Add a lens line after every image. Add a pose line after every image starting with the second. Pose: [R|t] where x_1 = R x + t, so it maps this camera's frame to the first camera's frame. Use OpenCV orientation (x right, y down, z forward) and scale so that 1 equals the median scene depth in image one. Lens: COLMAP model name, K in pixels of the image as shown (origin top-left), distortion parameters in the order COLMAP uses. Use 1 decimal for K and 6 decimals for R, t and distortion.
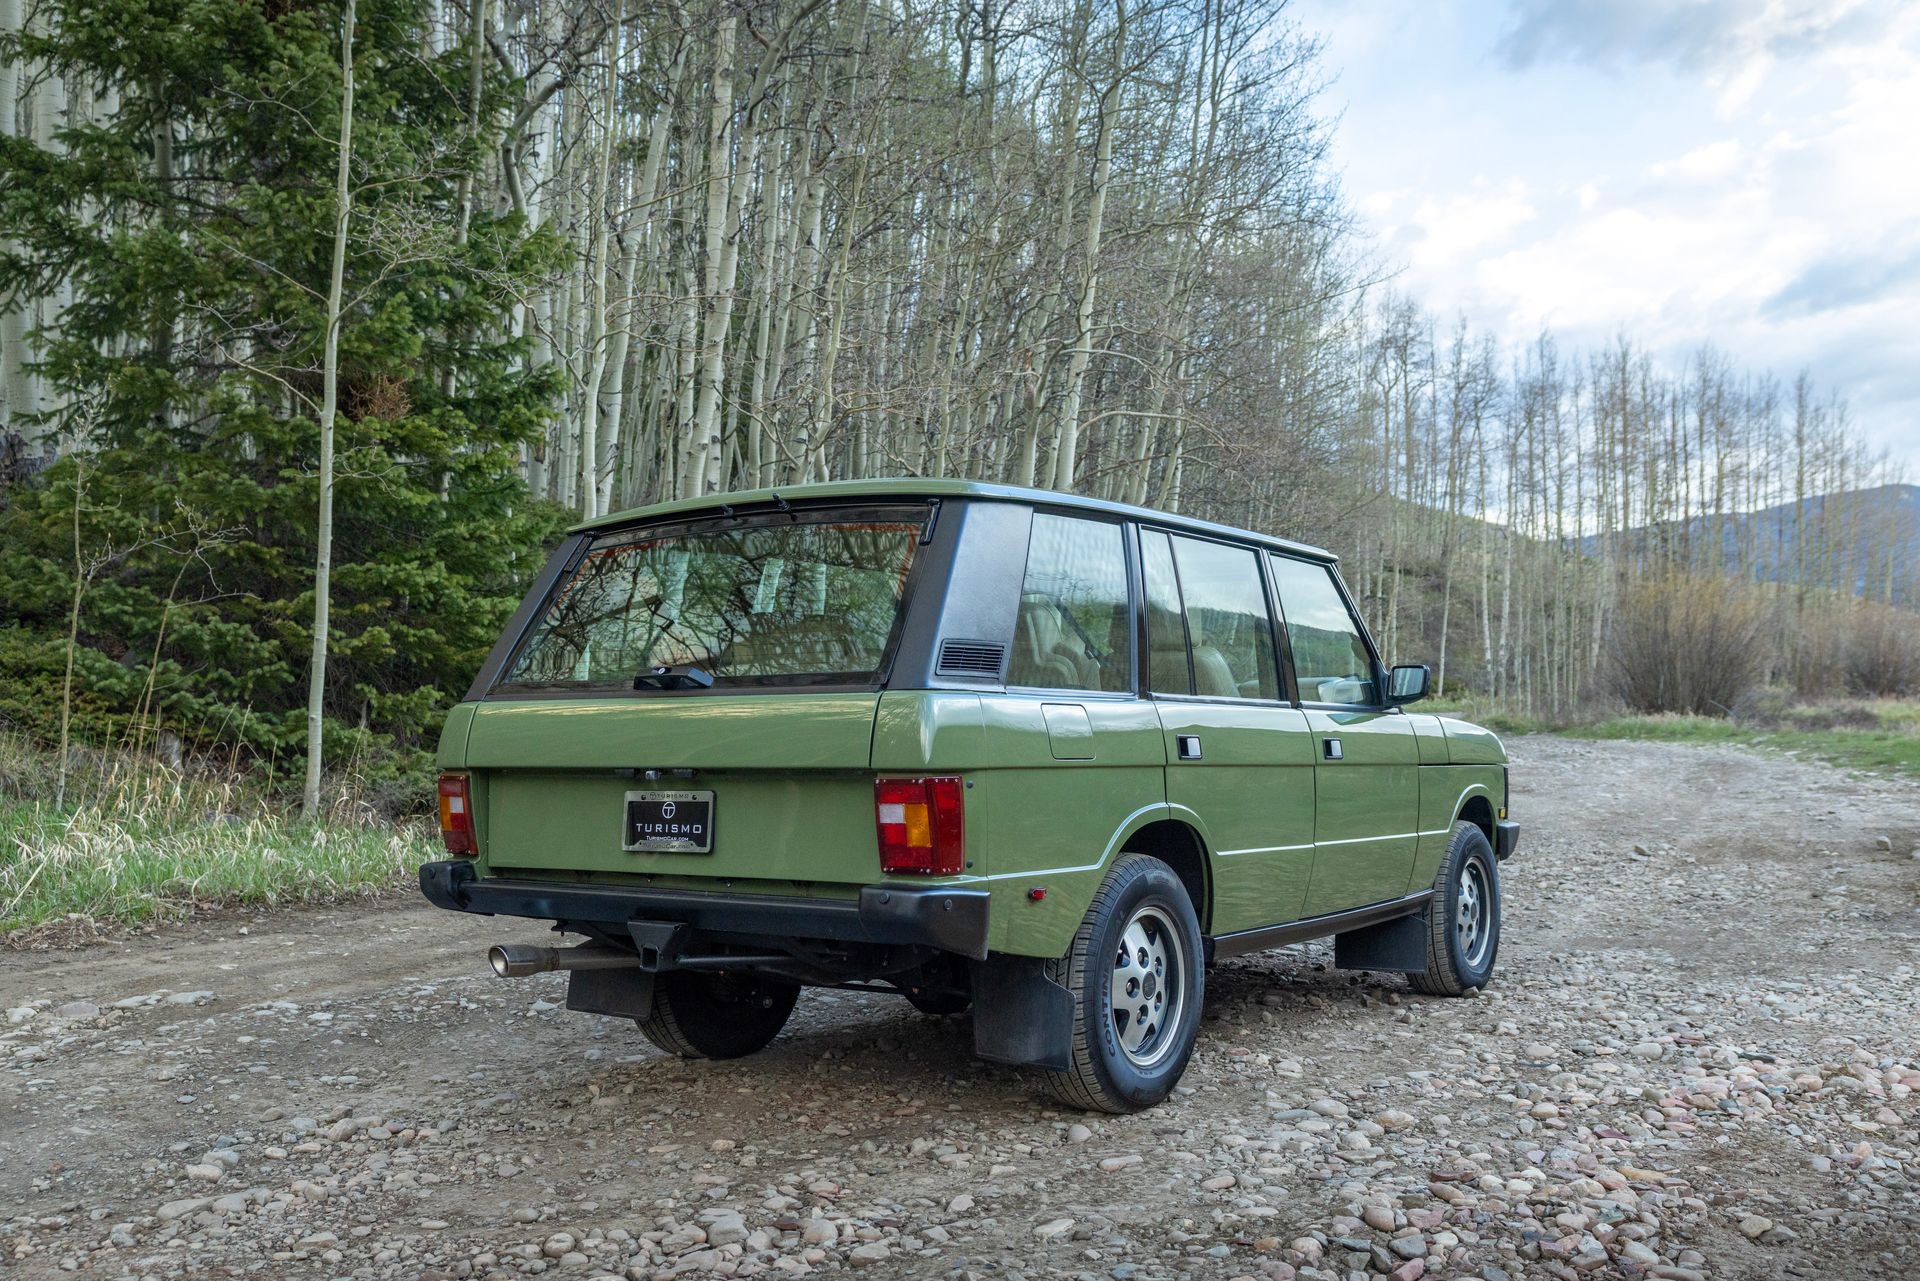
lens RADIAL K [[1803.1, 0, 960.0], [0, 1803.1, 640.5], [0, 0, 1]] dist [0.000760, -0.002047]
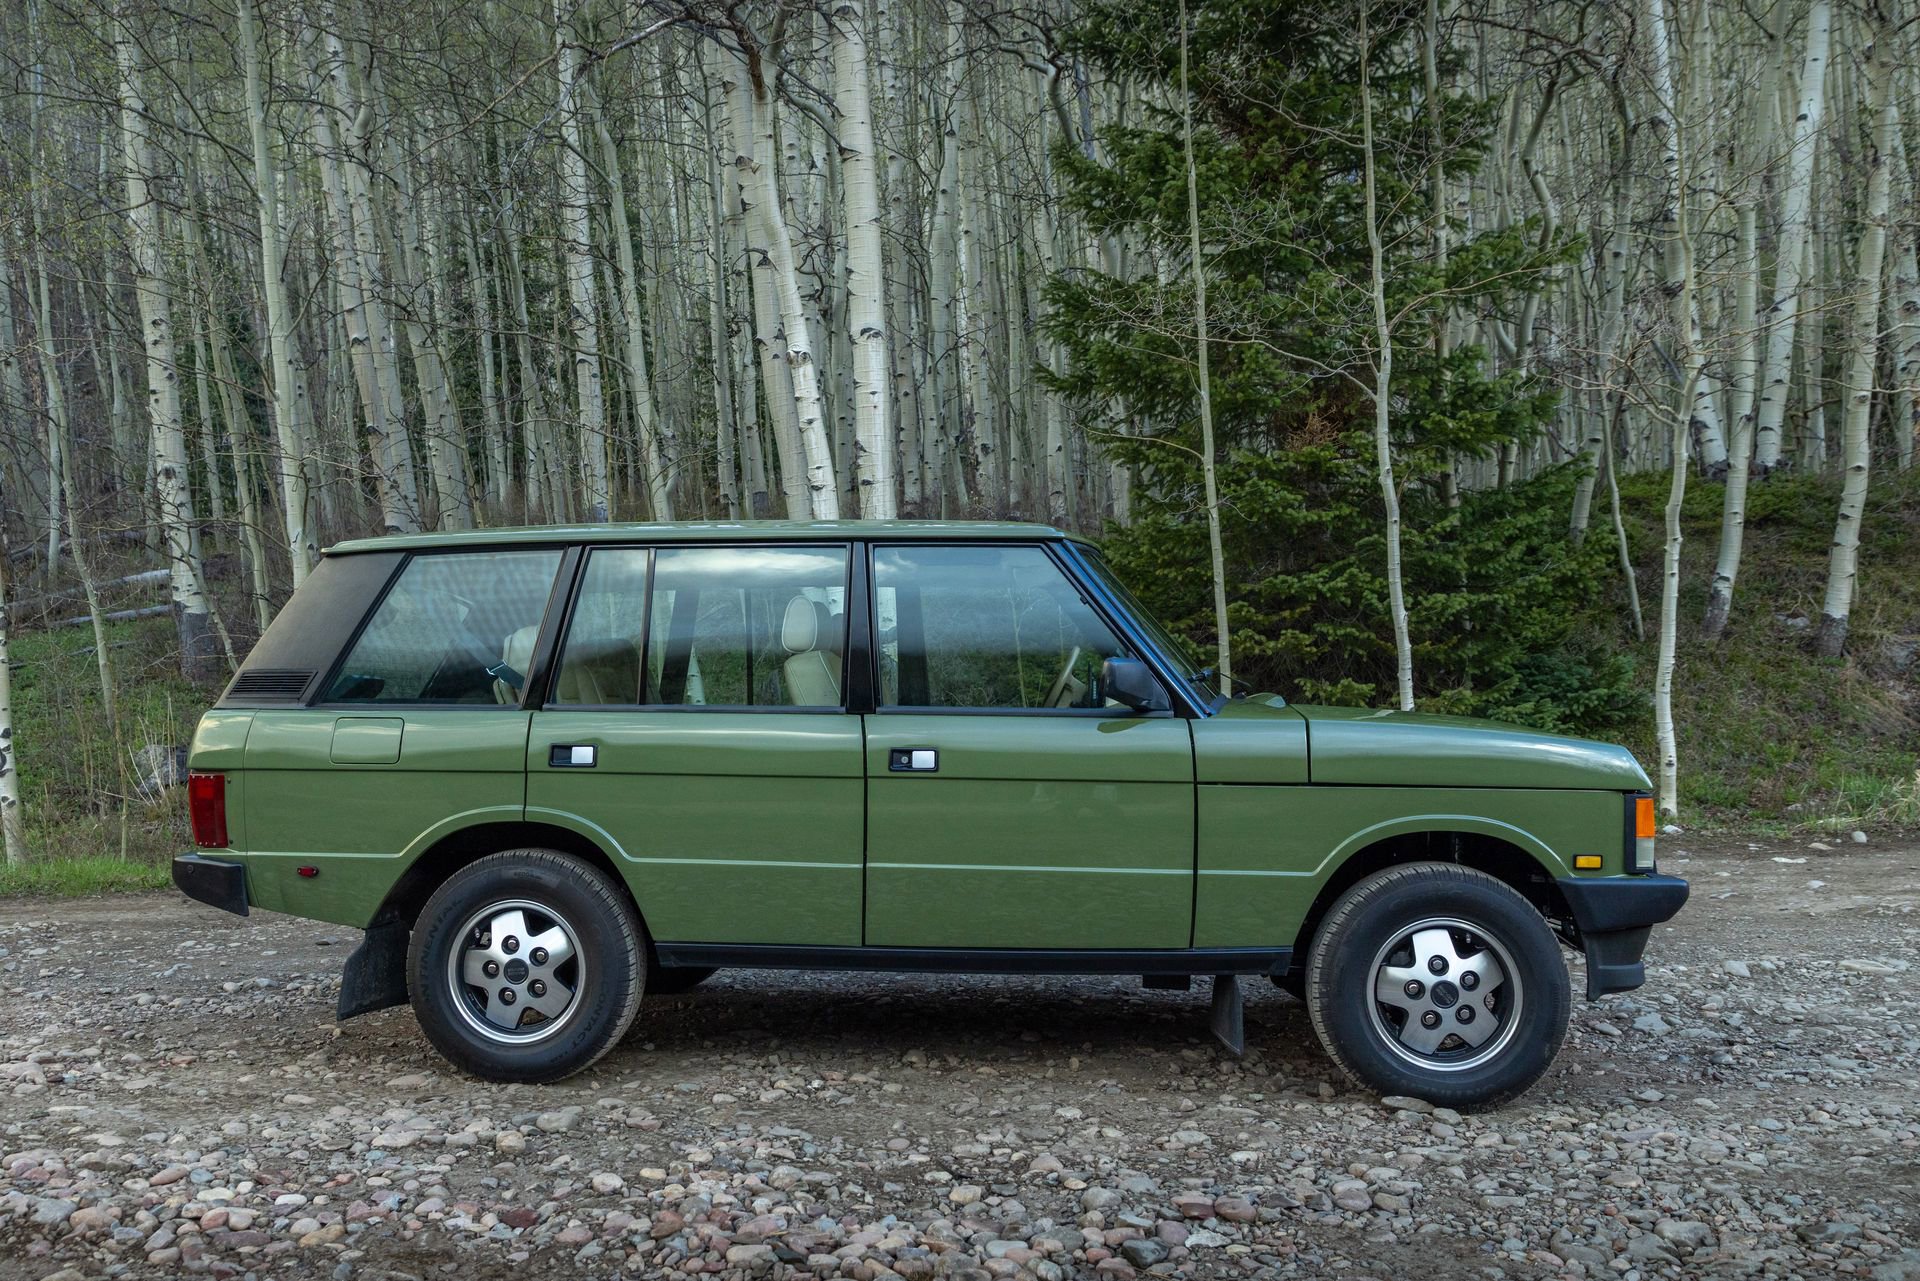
lens RADIAL K [[1523.6, 0, 902.7], [0, 1523.6, 641.4], [0, 0, 1]] dist [-0.000938, -0.002411]
pose [[0.470020, -0.040510, -0.881726, 0.998333], [0.046755, 0.998686, -0.020960, 0.020092], [0.881416, -0.031374, 0.471297, 0.744237]]
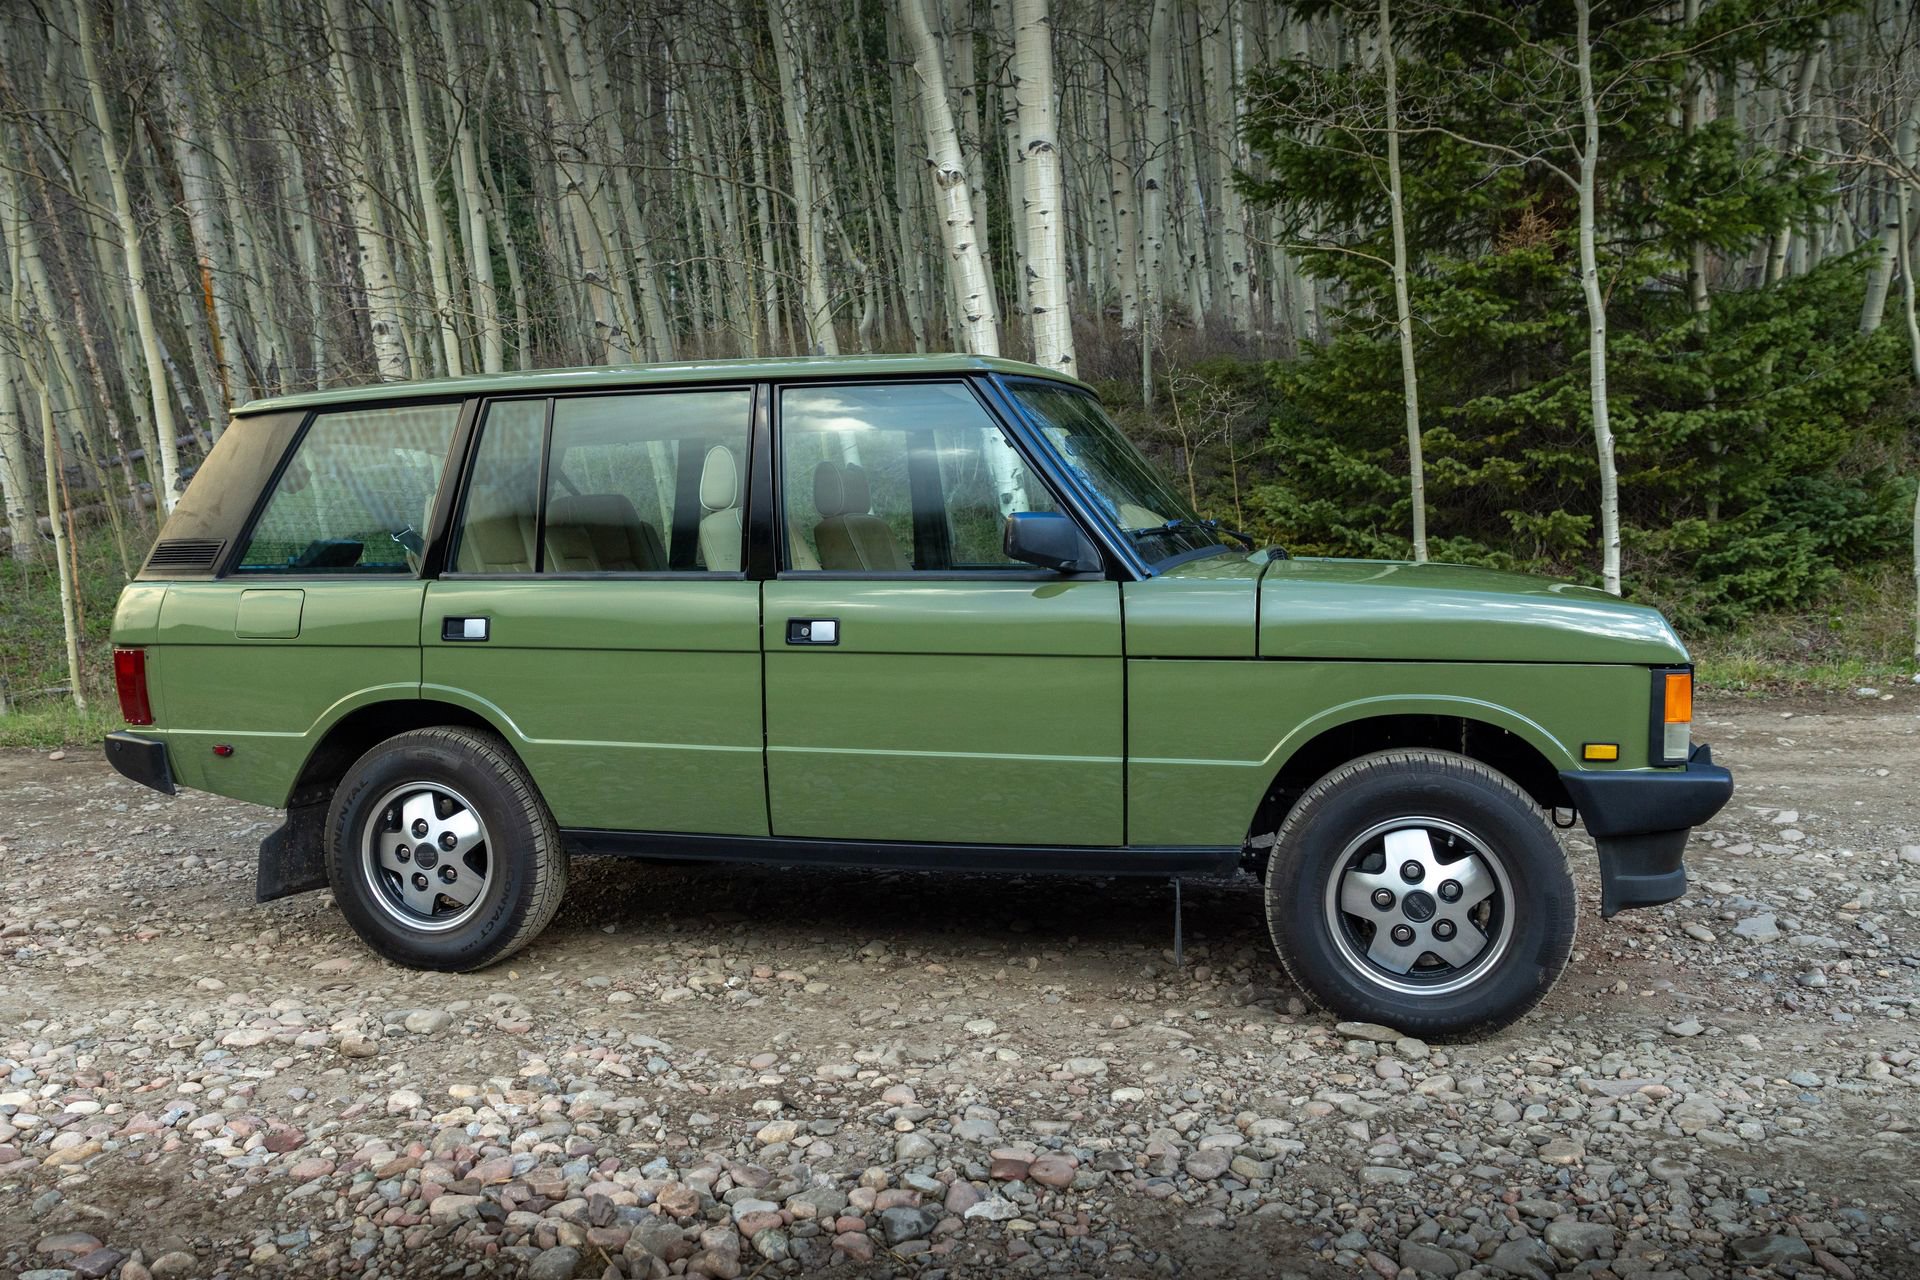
lens RADIAL K [[1514.3, 0, 963.1], [0, 1514.3, 645.6], [0, 0, 1]] dist [0.001107, -0.004023]
pose [[0.322563, 0.056498, -0.944860, 0.978749], [0.066901, 0.994360, 0.082297, 0.018807], [0.944181, -0.089758, 0.316964, 0.983818]]
